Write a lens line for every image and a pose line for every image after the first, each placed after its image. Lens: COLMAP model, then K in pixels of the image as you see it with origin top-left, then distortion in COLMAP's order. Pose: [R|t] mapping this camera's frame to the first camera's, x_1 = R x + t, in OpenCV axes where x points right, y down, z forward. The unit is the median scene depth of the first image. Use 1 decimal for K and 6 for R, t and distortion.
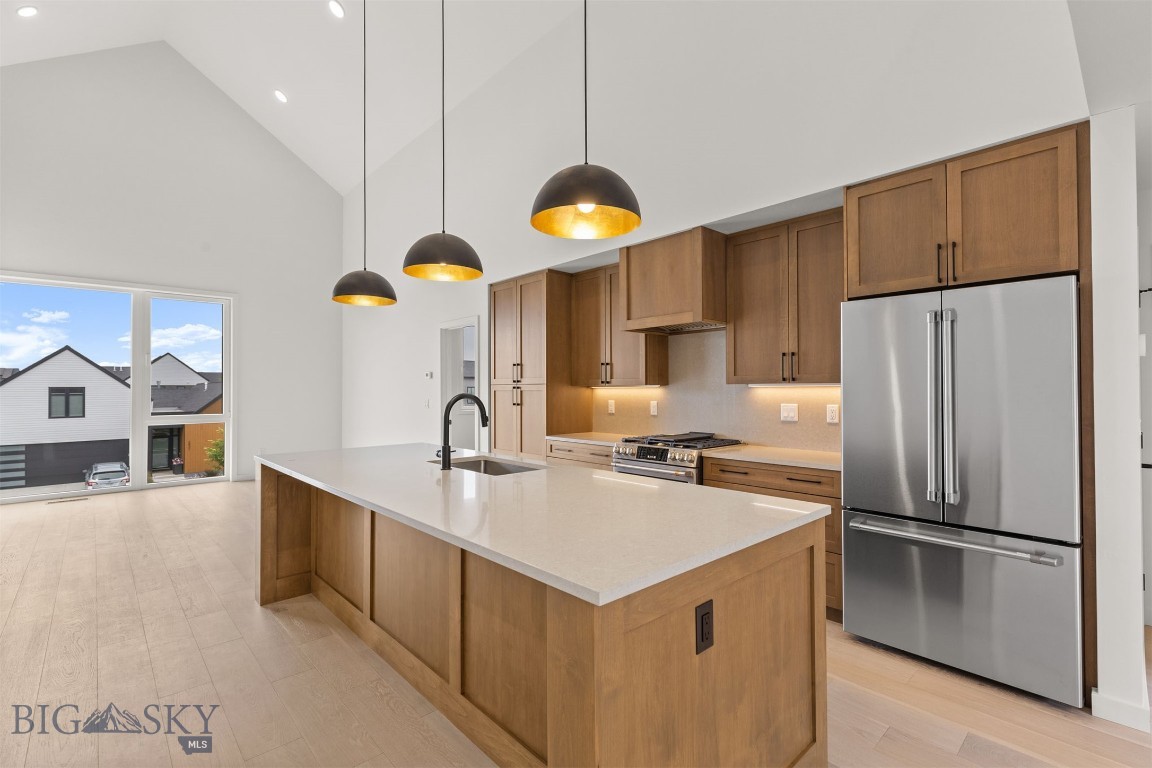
lens RADIAL K [[524.3, 0, 581.0], [0, 524.3, 382.4], [0, 0, 1]] dist [0.003054, 0.000805]
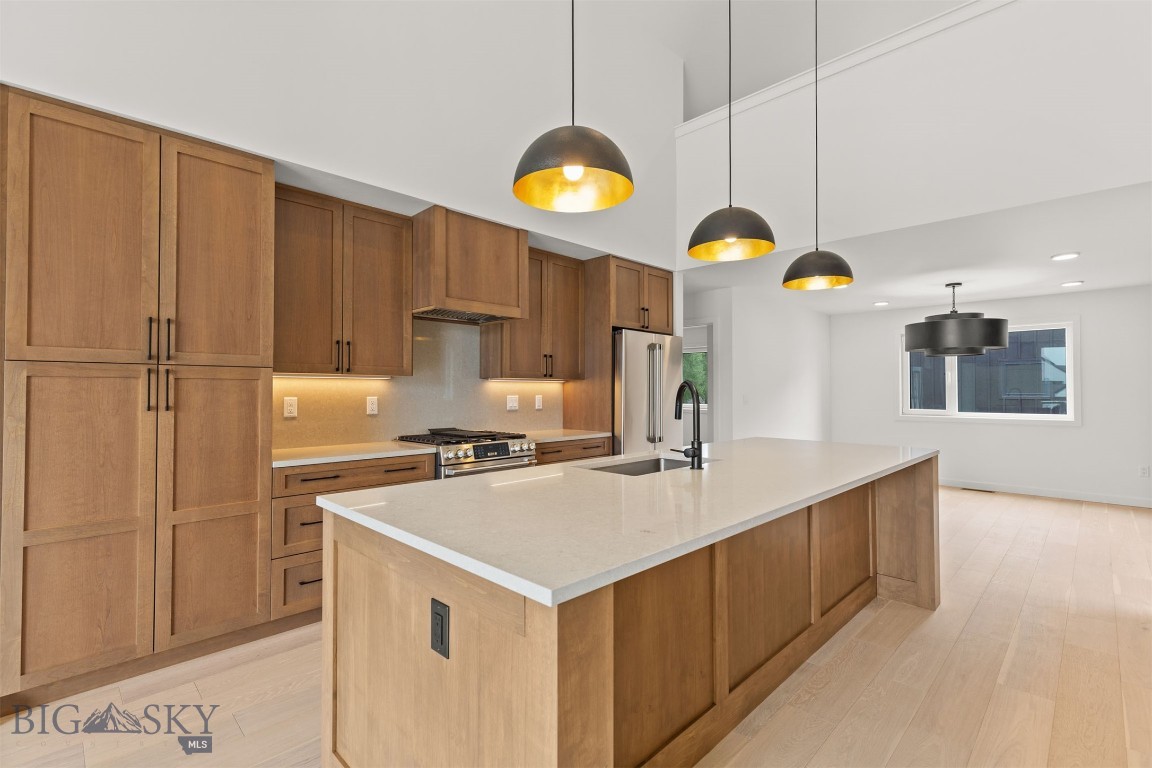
lens RADIAL K [[524.3, 0, 584.0], [0, 524.3, 385.3], [0, 0, 1]] dist [0.003054, 0.000805]
pose [[-0.054150, 0.014052, 0.998434, -0.807869], [-0.014298, 0.999788, -0.014847, 0.032221], [-0.998430, -0.015080, -0.053938, 0.892991]]
